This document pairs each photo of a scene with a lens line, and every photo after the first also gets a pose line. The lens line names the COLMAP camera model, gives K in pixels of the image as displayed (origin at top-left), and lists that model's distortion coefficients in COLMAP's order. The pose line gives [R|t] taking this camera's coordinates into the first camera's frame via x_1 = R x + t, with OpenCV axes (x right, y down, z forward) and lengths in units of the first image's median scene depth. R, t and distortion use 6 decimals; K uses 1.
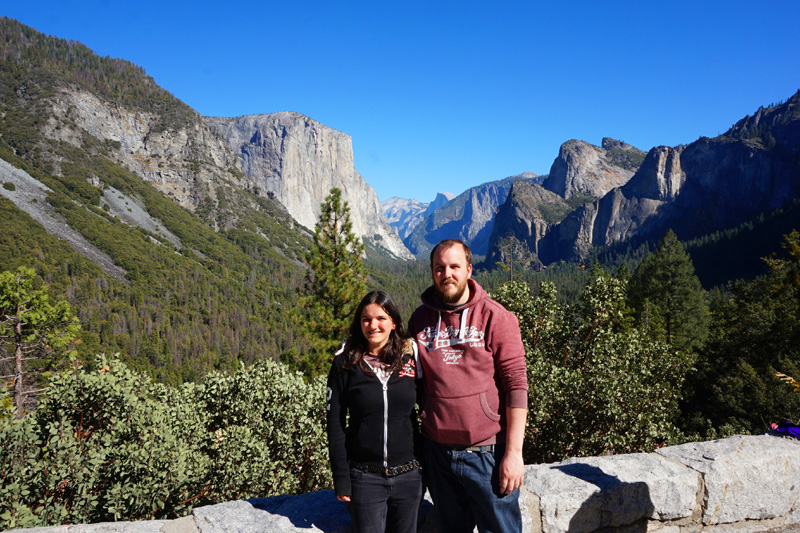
lens RADIAL K [[565.3, 0, 398.4], [0, 565.3, 281.8], [0, 0, 1]] dist [-0.095319, 0.042256]
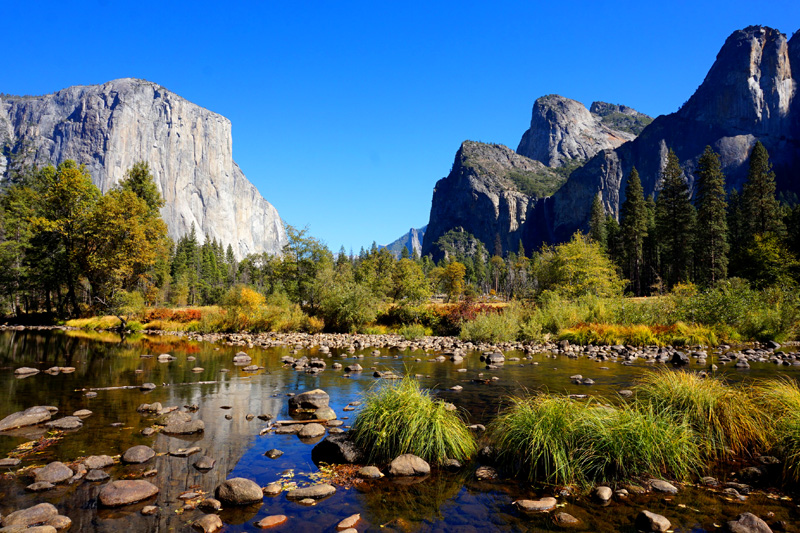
lens RADIAL K [[538.5, 0, 404.6], [0, 538.5, 267.7], [0, 0, 1]] dist [-0.057880, 0.037943]
pose [[0.994980, -0.004564, 0.099969, 0.078735], [0.019039, 0.989348, -0.144322, 0.027319], [-0.098246, 0.145501, 0.984468, 0.425691]]
